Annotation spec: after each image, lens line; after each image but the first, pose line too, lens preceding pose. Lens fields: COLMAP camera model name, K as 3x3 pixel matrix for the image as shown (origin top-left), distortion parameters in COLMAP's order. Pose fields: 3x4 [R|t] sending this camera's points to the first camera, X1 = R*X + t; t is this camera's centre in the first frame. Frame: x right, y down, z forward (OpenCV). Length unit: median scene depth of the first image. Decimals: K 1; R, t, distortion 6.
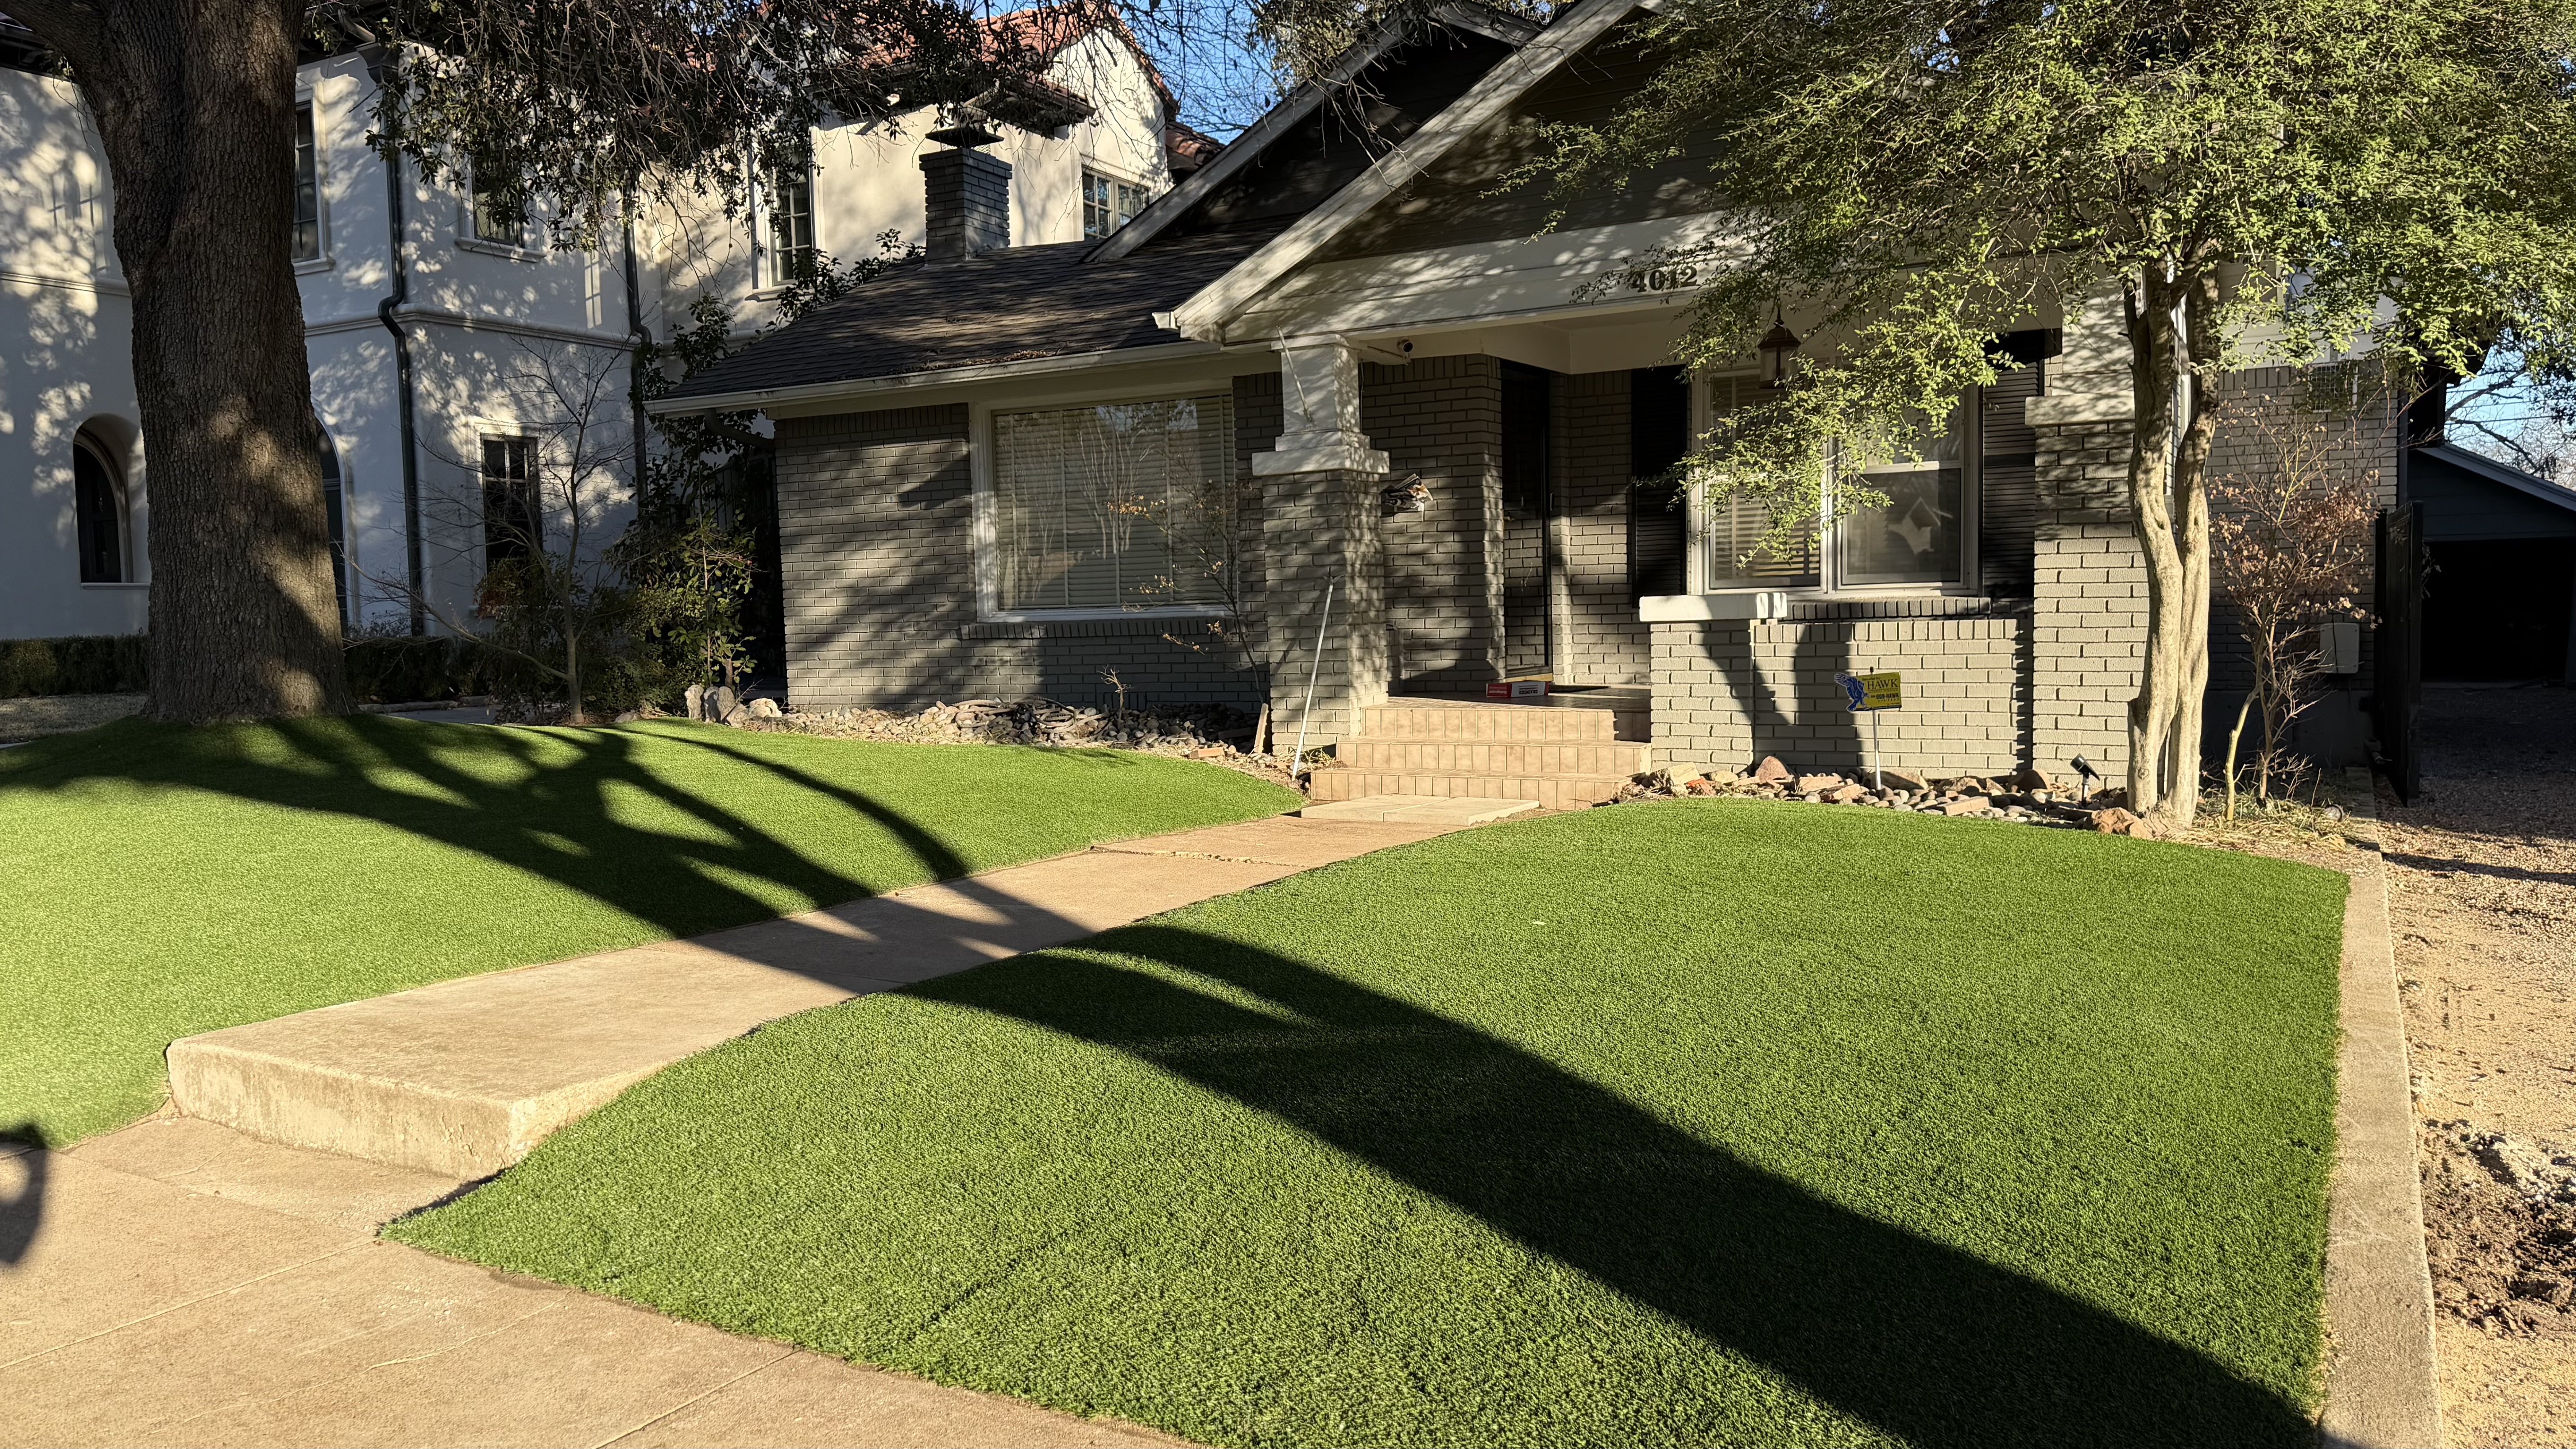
lens RADIAL K [[1943.4, 0, 1287.0], [0, 1943.4, 722.2], [0, 0, 1]] dist [0.056742, -0.001198]
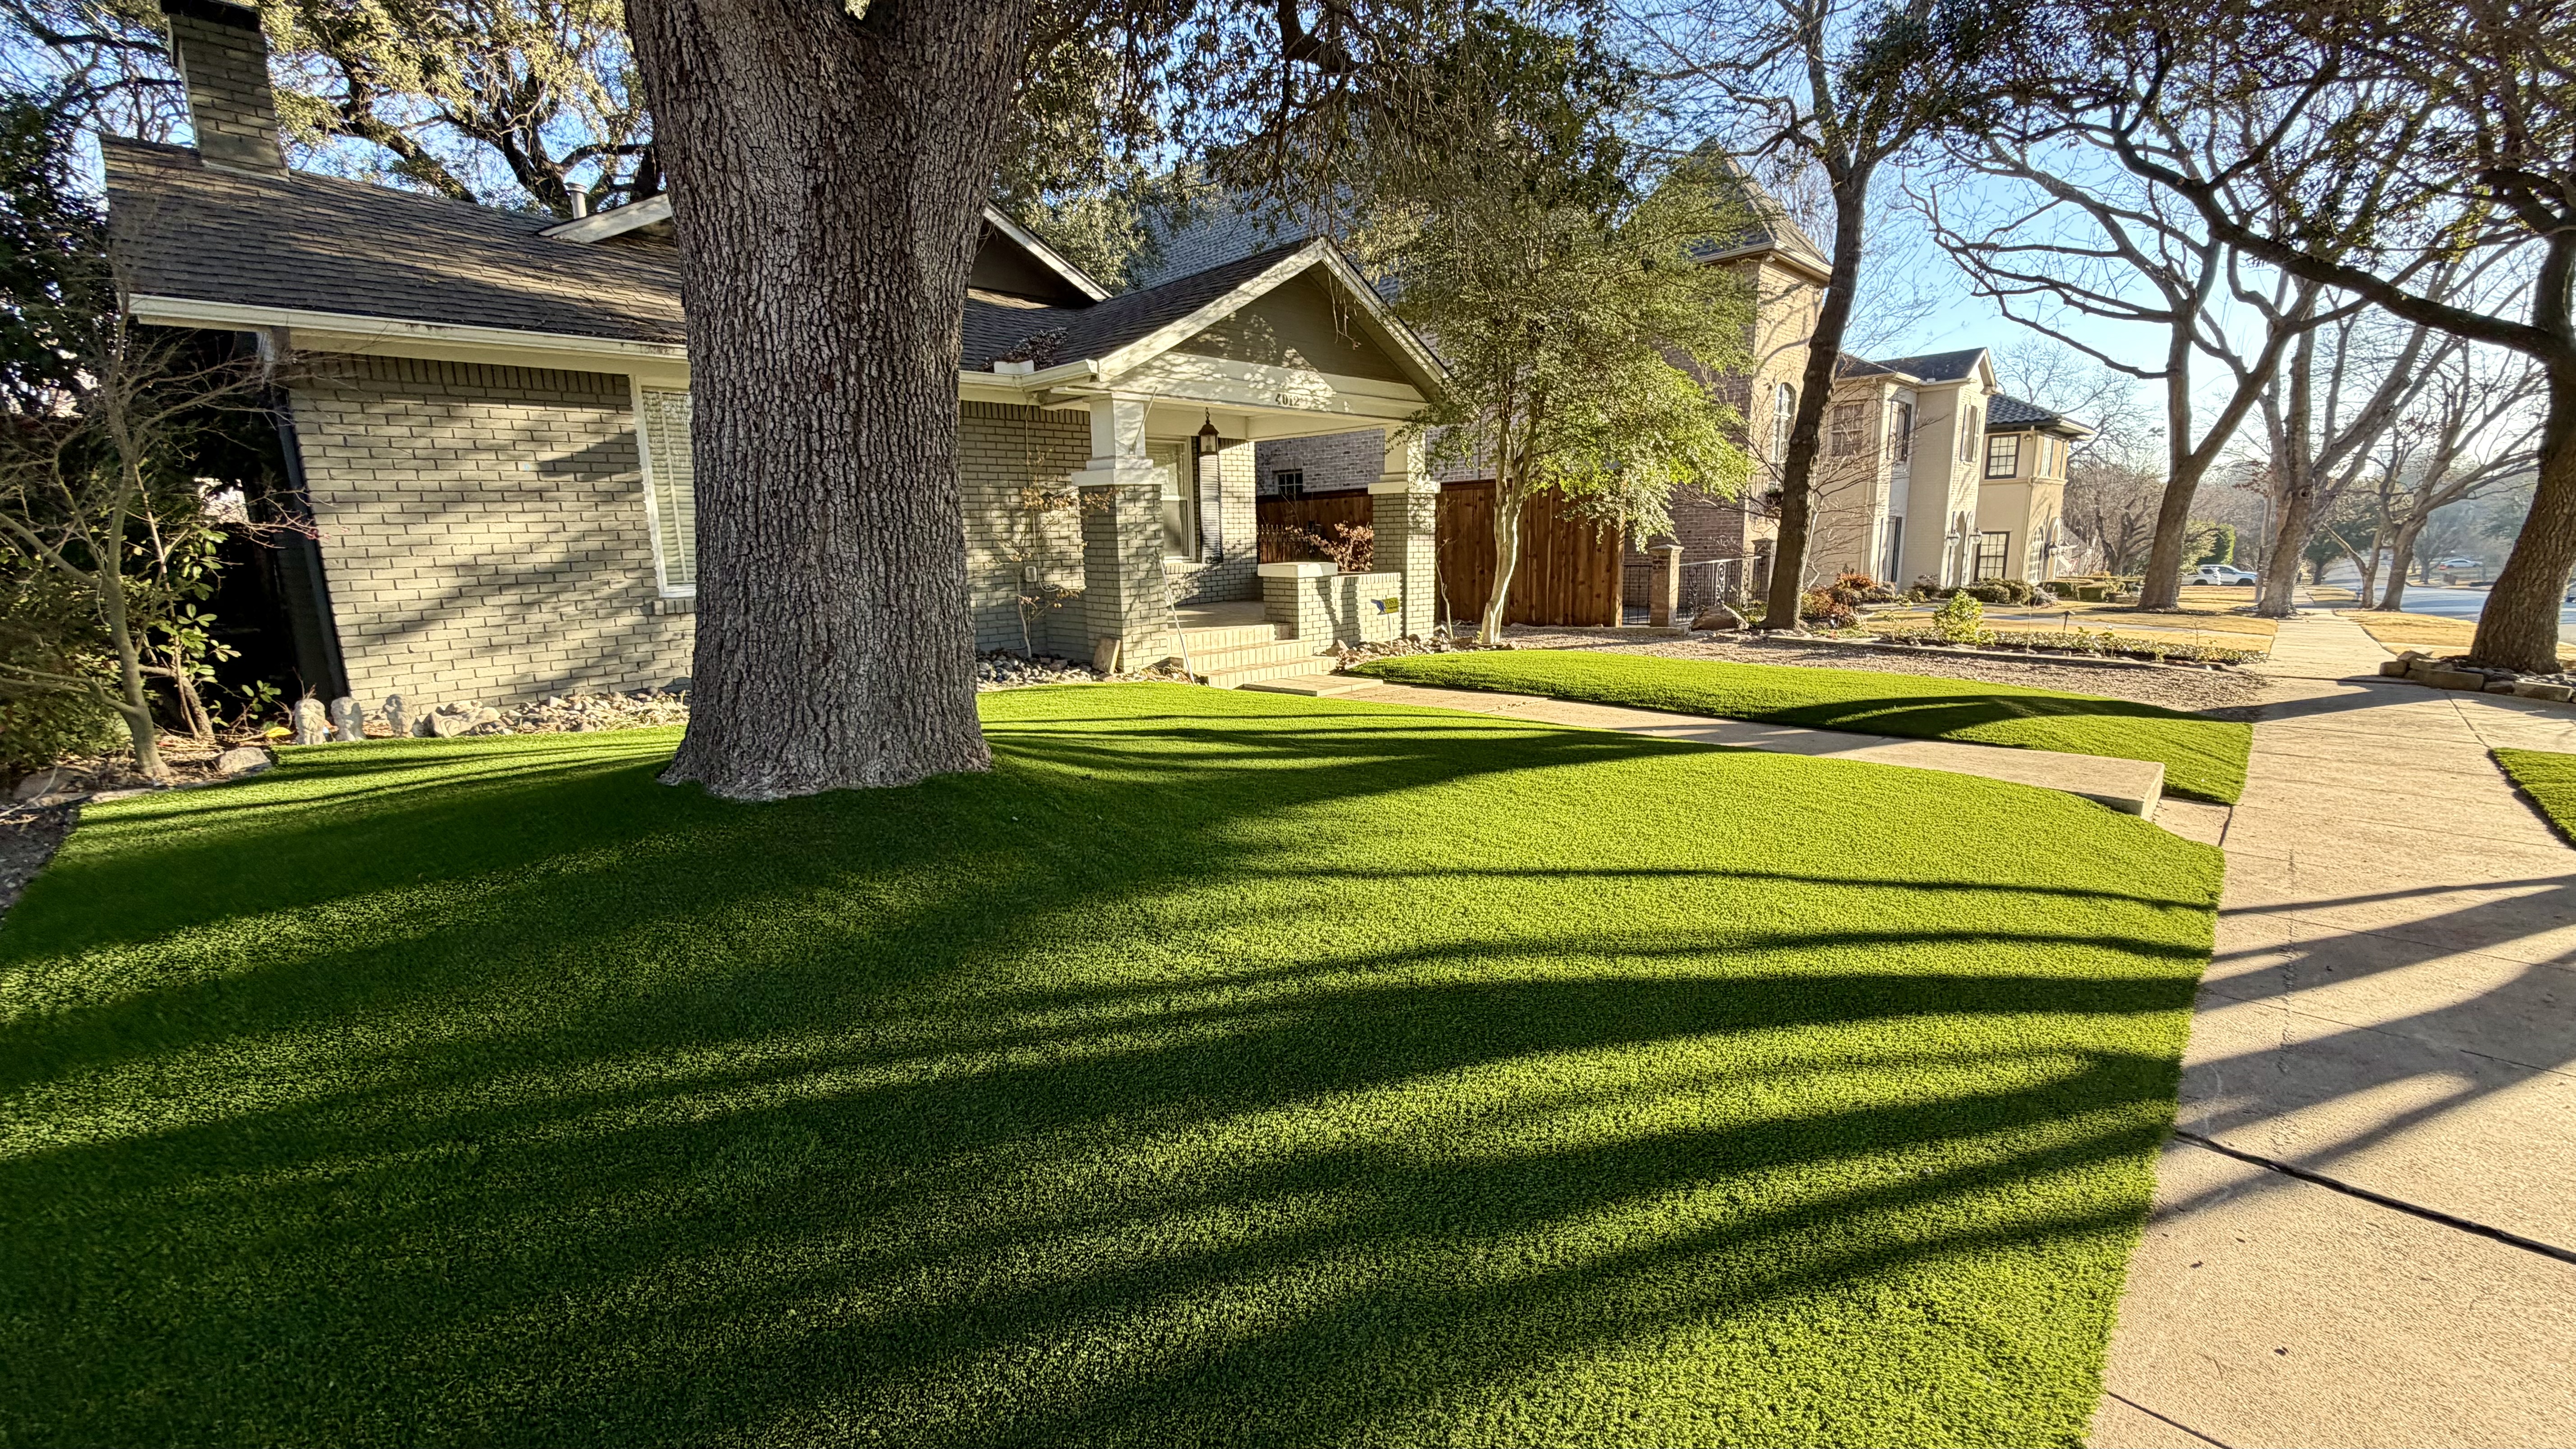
lens RADIAL K [[1026.3, 0, 1284.0], [0, 1026.3, 726.6], [0, 0, 1]] dist [0.000795, -0.000451]
pose [[0.252426, -0.161191, 0.954096, -0.753407], [0.067642, 0.986554, 0.148779, -0.052819], [-0.965249, 0.026981, 0.259935, 0.677387]]
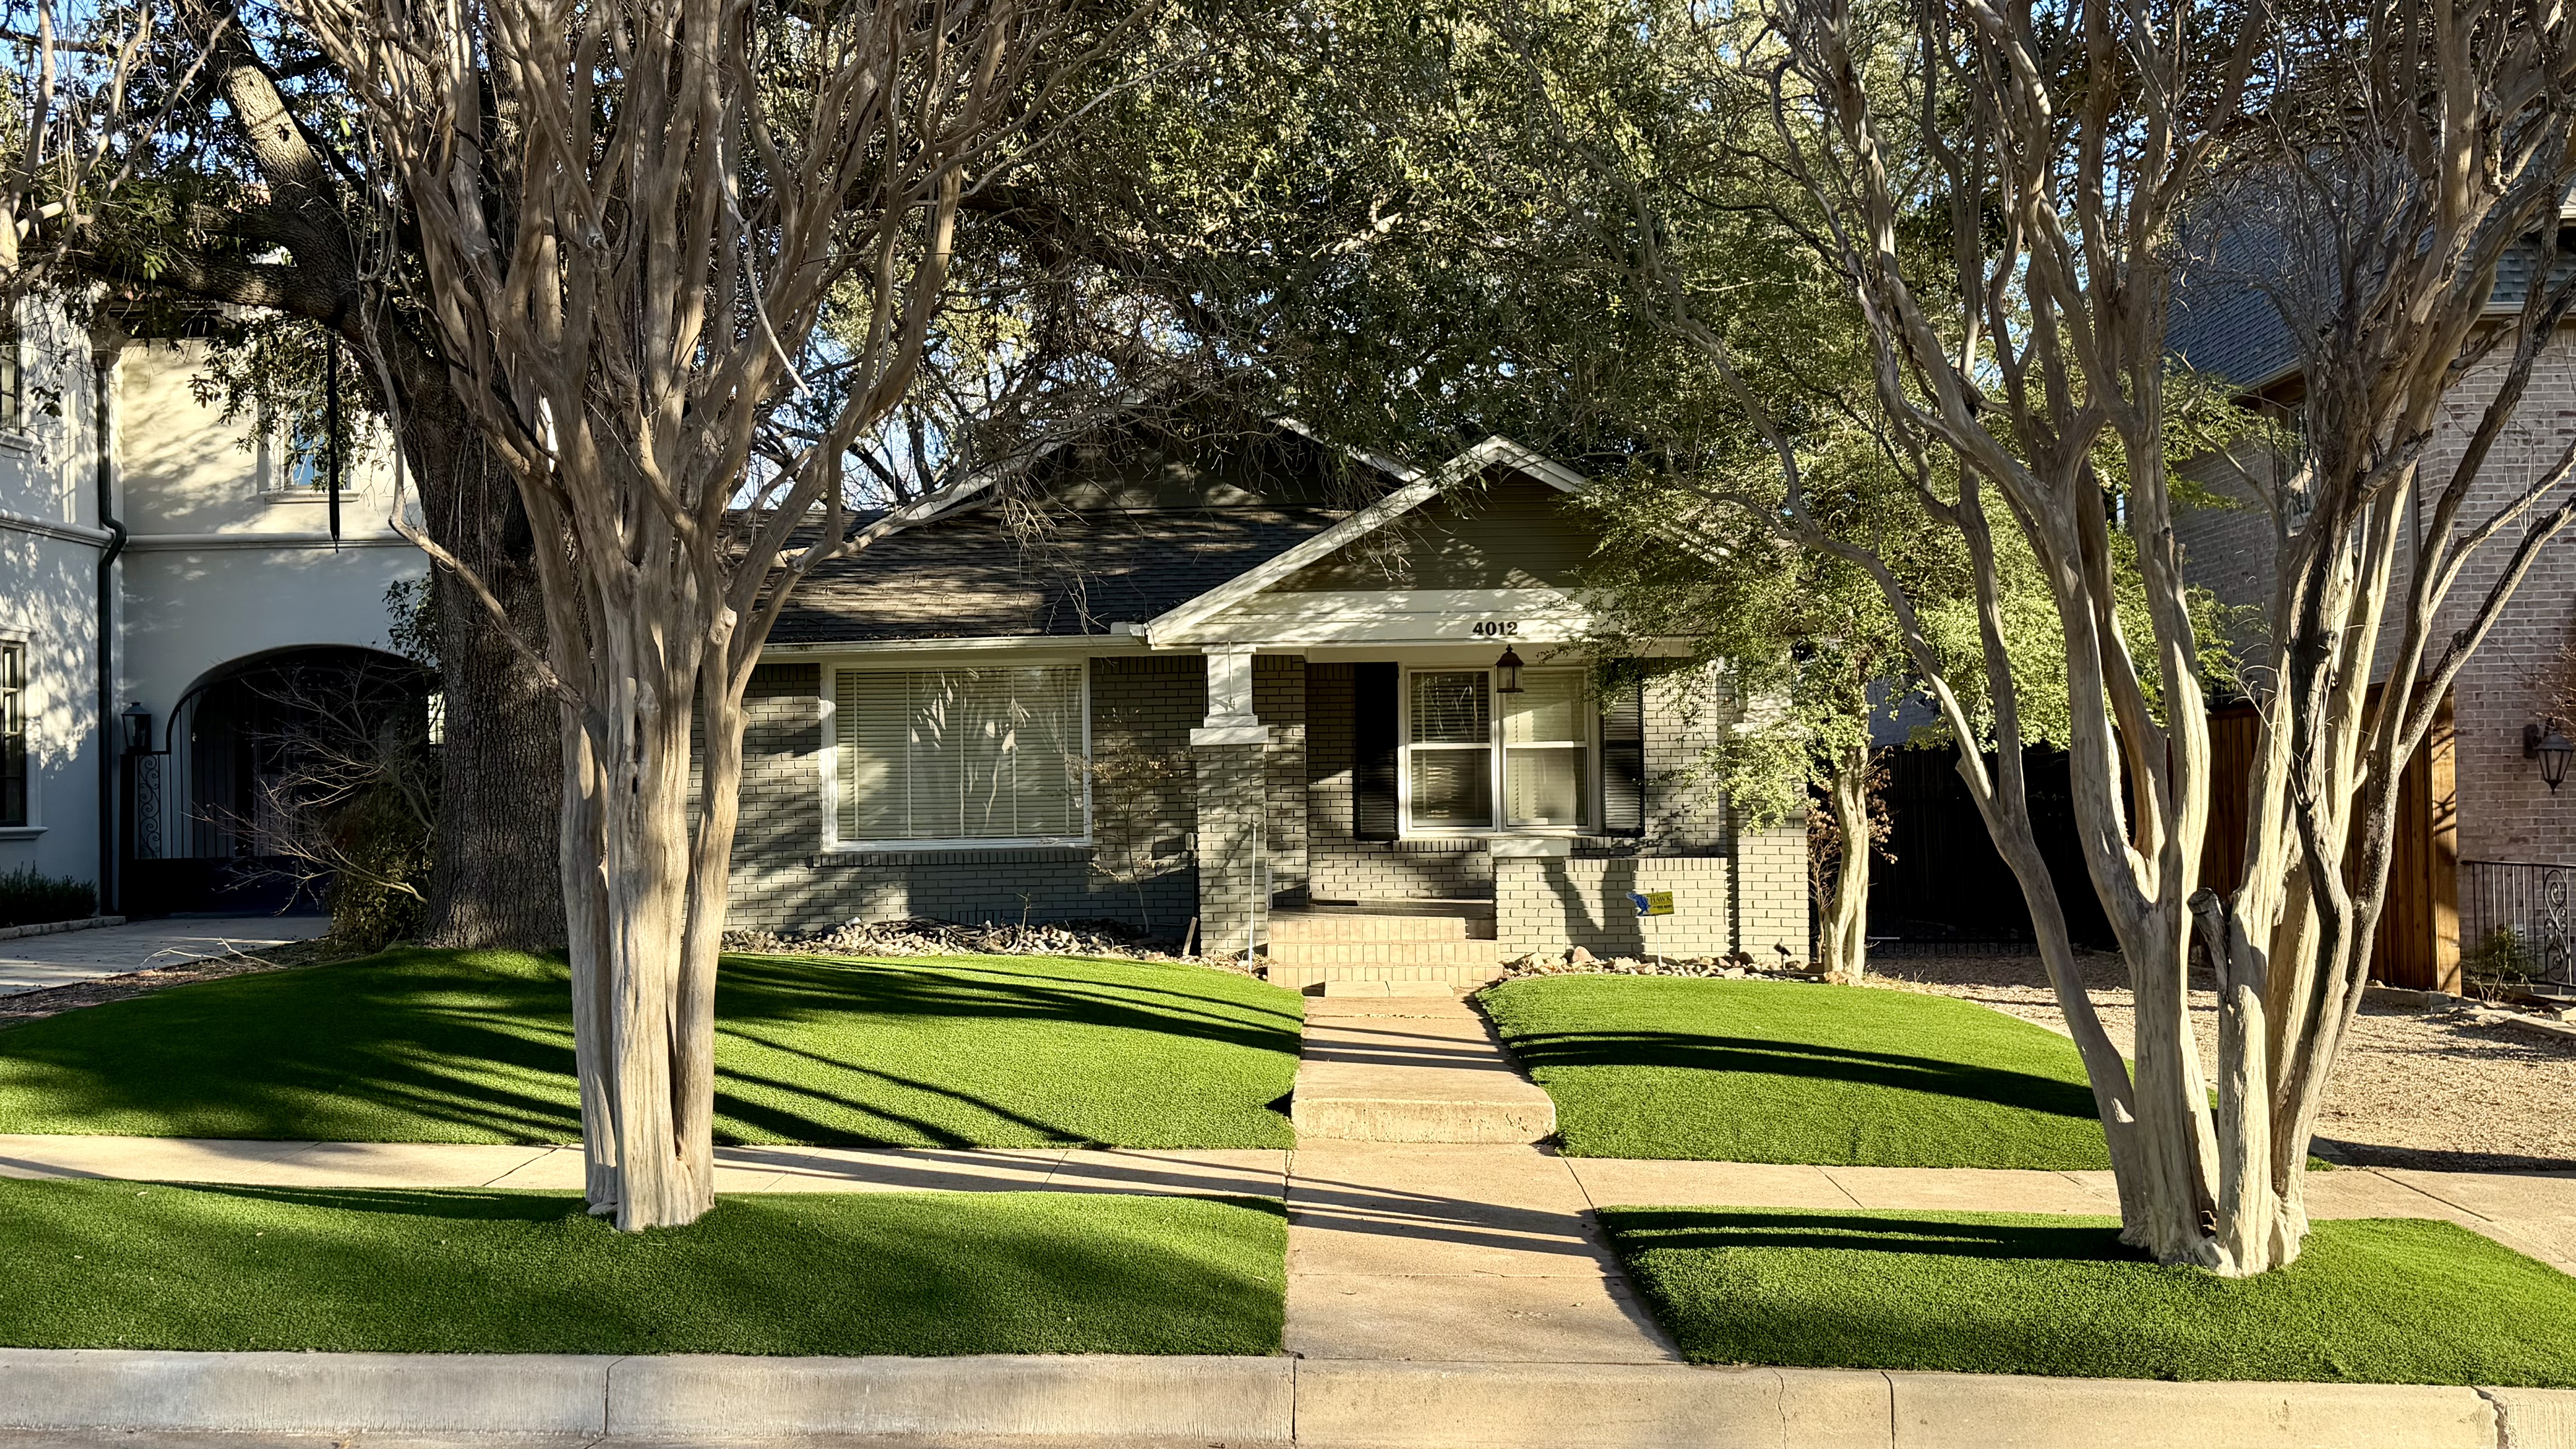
lens RADIAL K [[2297.0, 0, 1288.4], [0, 2297.0, 733.1], [0, 0, 1]] dist [0.173659, -0.325105]
pose [[0.884332, 0.022678, 0.466307, -0.694861], [0.018248, 0.996377, -0.083065, -0.002872], [-0.466501, 0.081967, 0.880715, -0.427895]]
